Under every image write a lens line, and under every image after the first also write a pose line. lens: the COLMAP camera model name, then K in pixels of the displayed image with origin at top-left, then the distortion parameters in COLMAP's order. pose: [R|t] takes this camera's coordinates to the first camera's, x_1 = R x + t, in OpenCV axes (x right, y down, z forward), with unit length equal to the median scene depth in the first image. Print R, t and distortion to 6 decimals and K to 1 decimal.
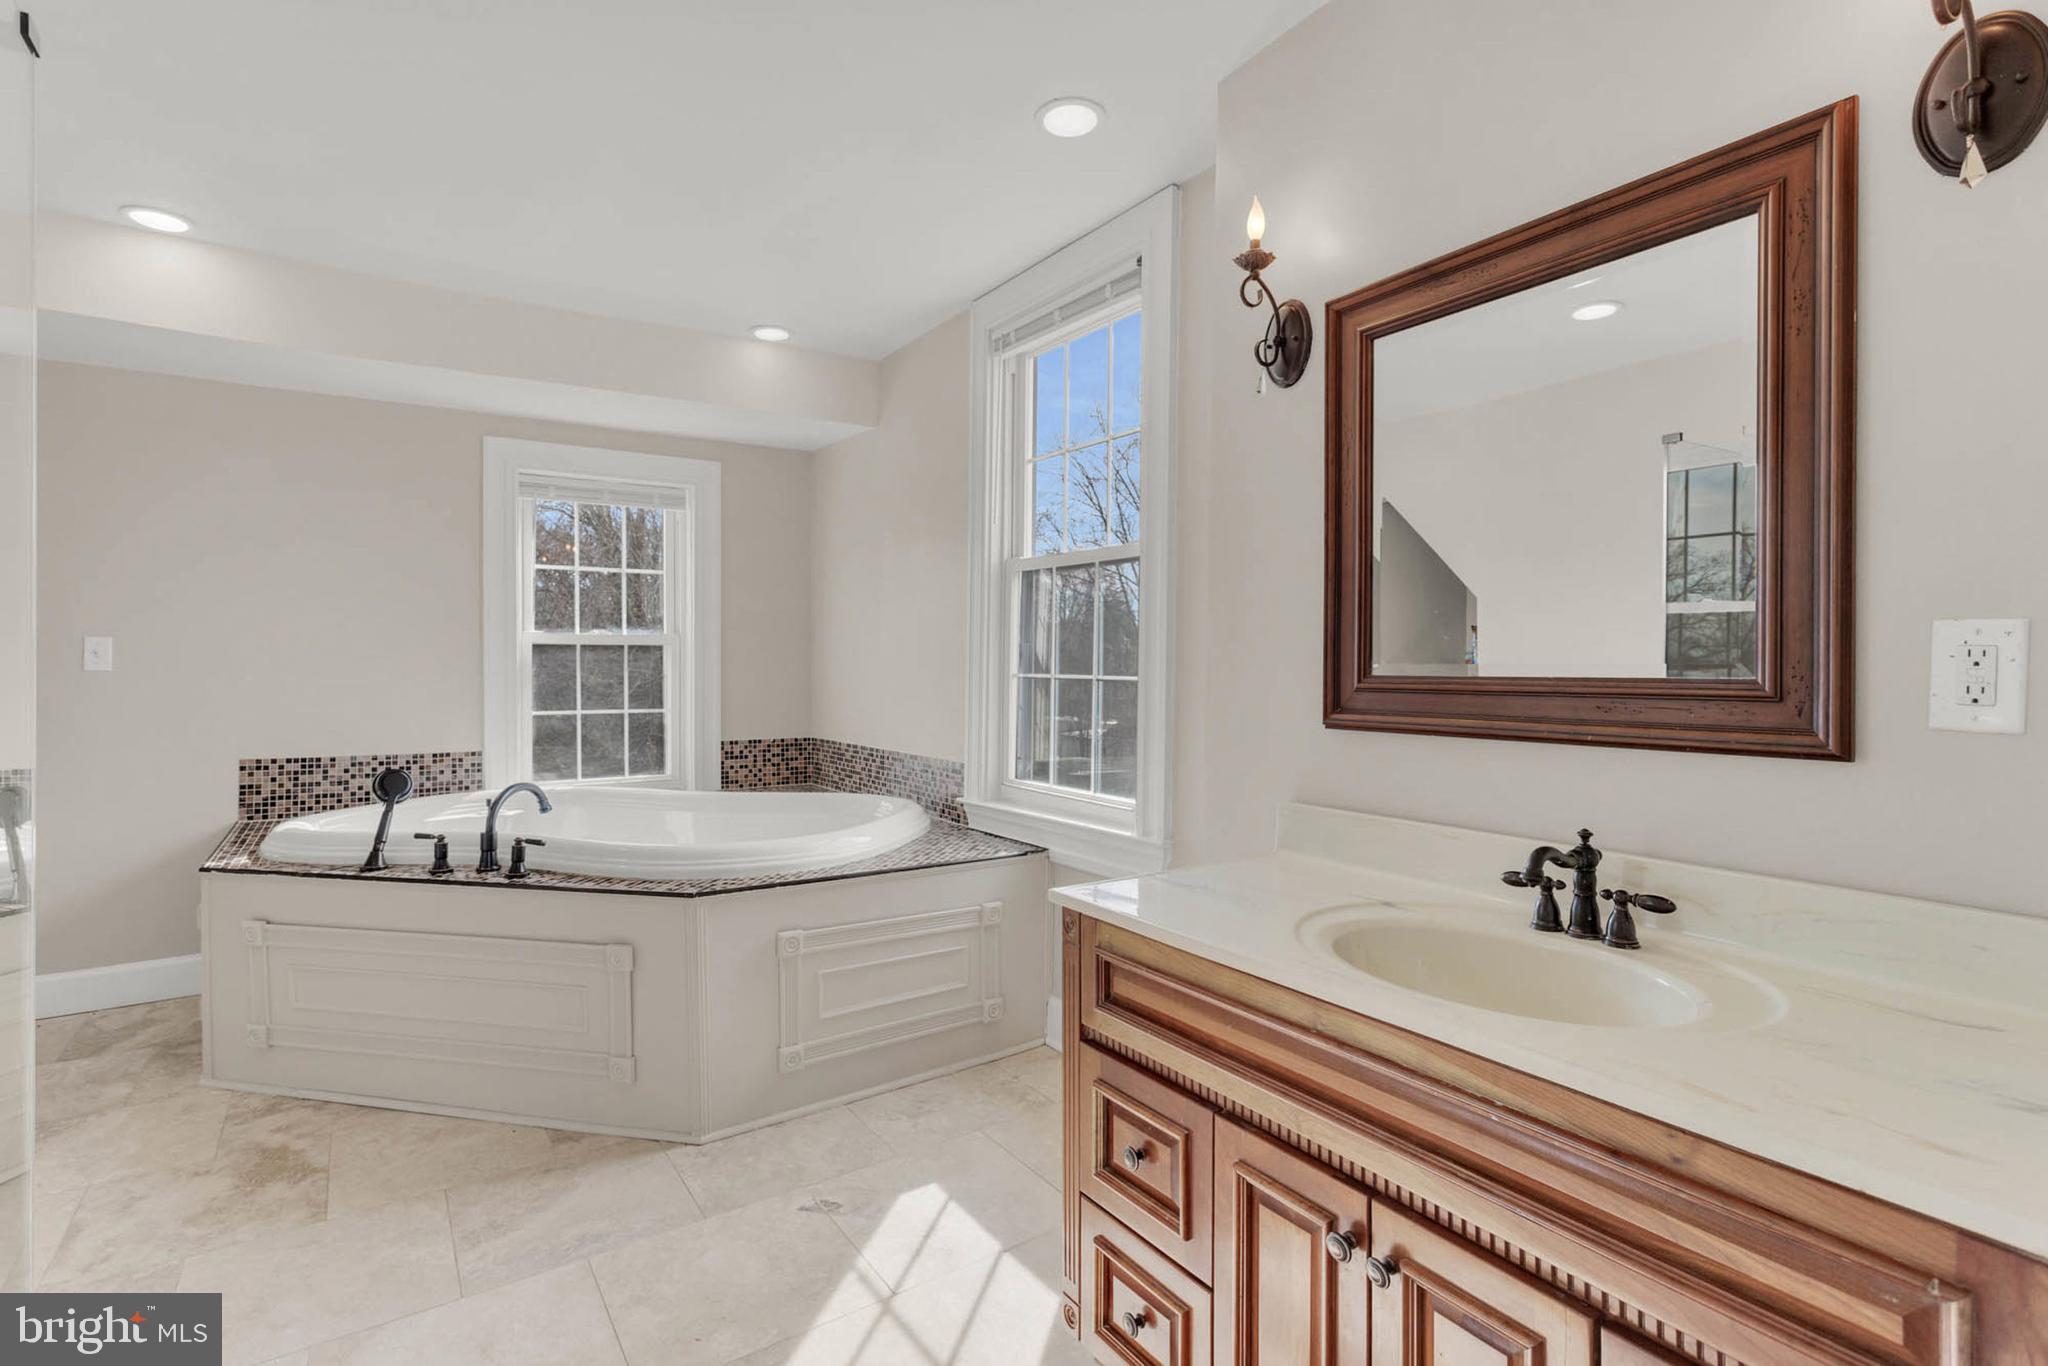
lens RADIAL K [[1016.2, 0, 1028.8], [0, 1016.2, 664.9], [0, 0, 1]] dist [-0.001772, -0.000892]
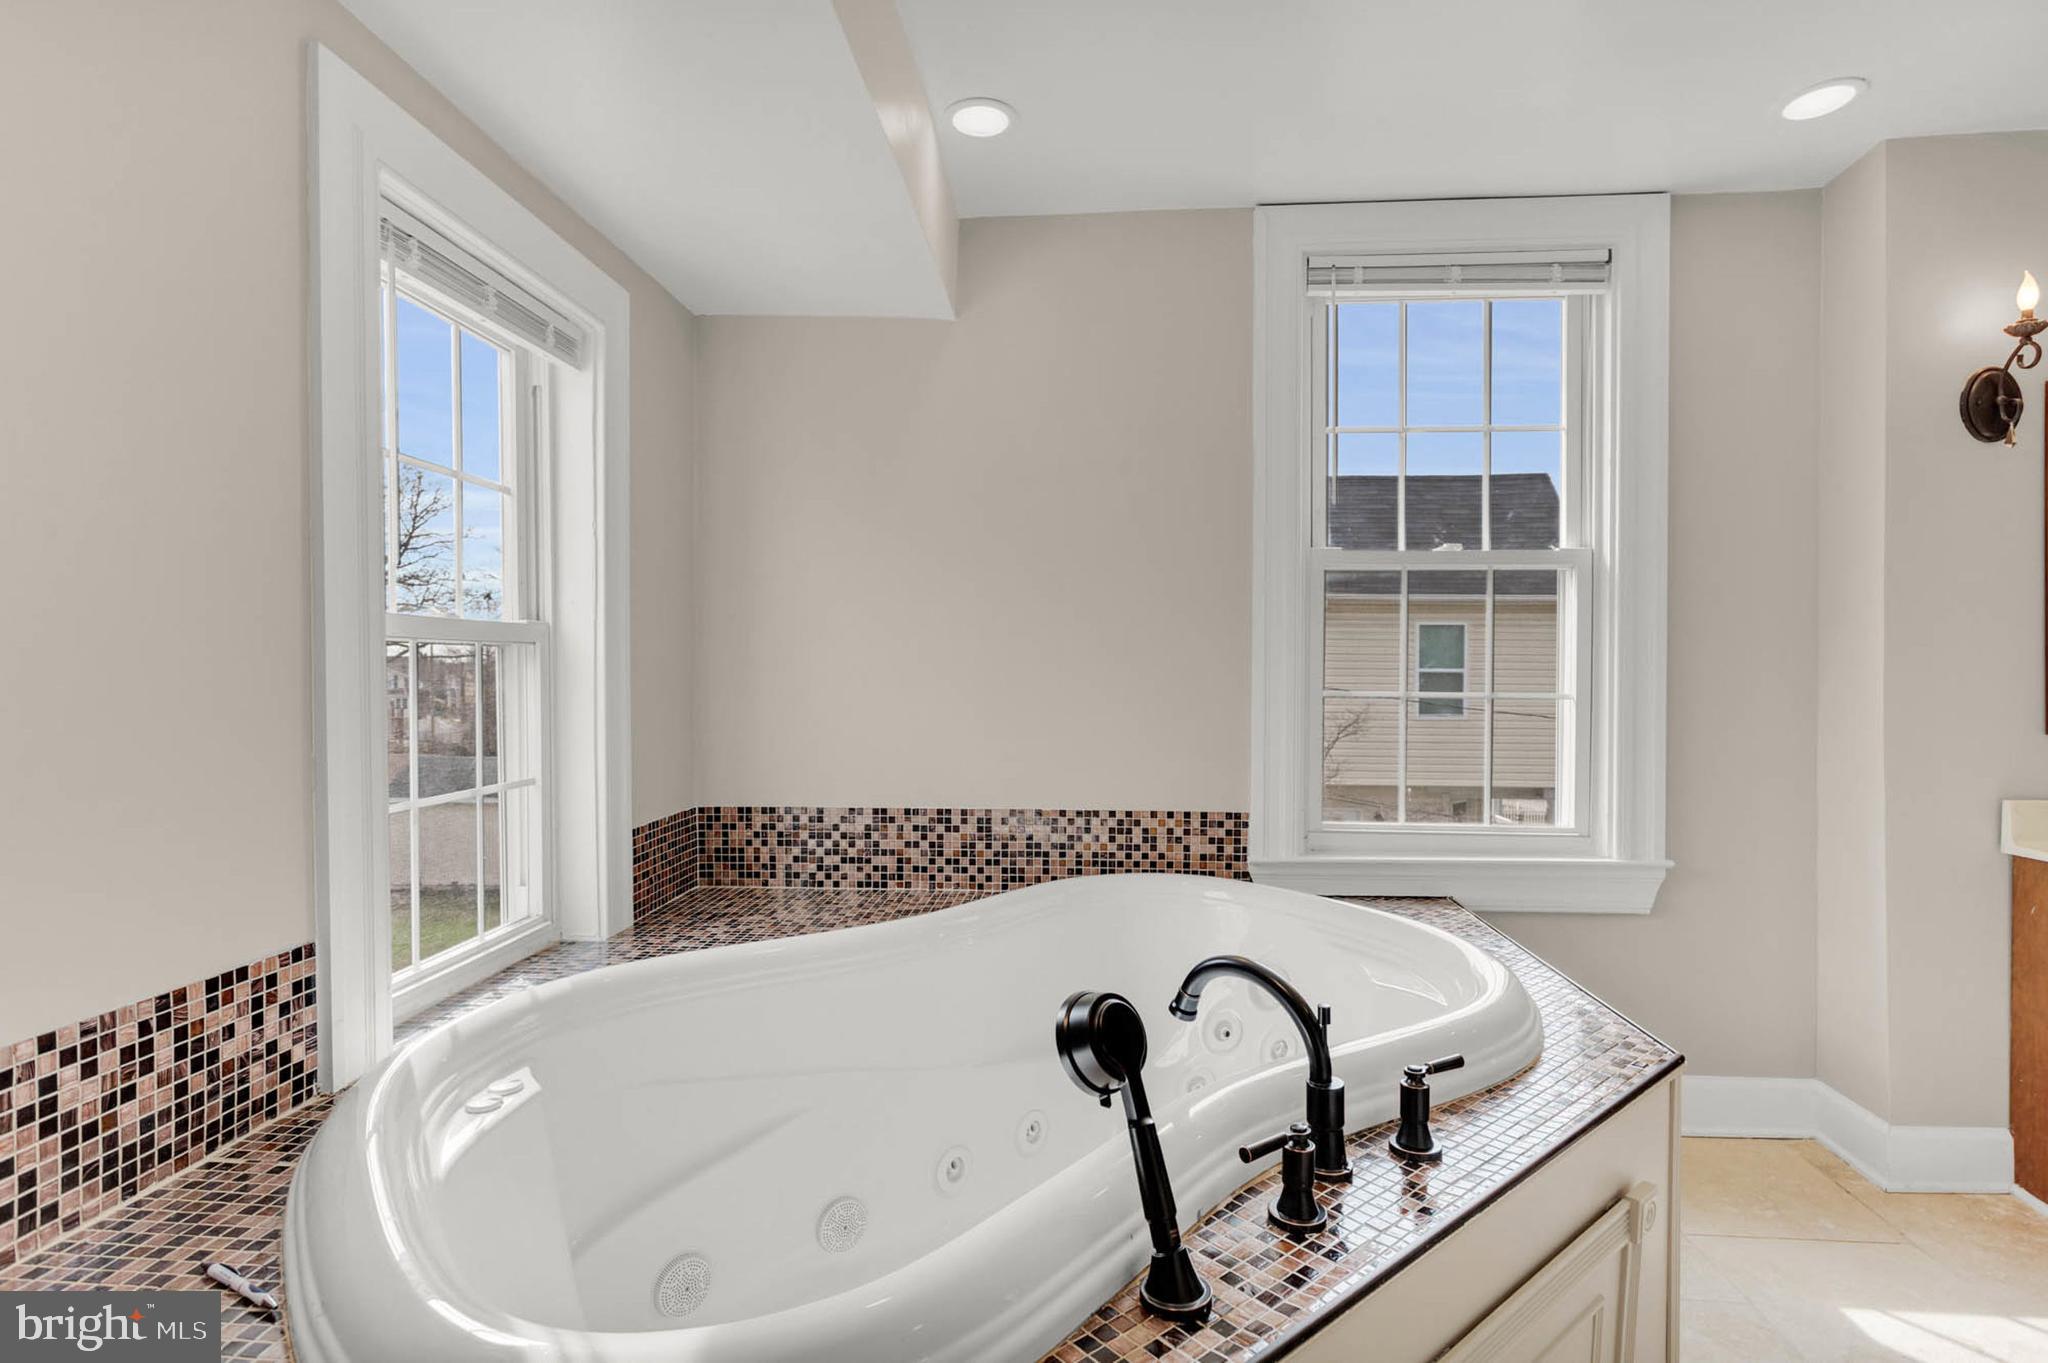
lens RADIAL K [[1016.2, 0, 1028.8], [0, 1016.2, 663.4], [0, 0, 1]] dist [-0.001772, -0.000892]
pose [[0.607136, 0.001287, 0.794597, -0.684264], [0.004074, 0.999981, -0.004732, -0.008705], [-0.794587, 0.006110, 0.607119, 0.605908]]
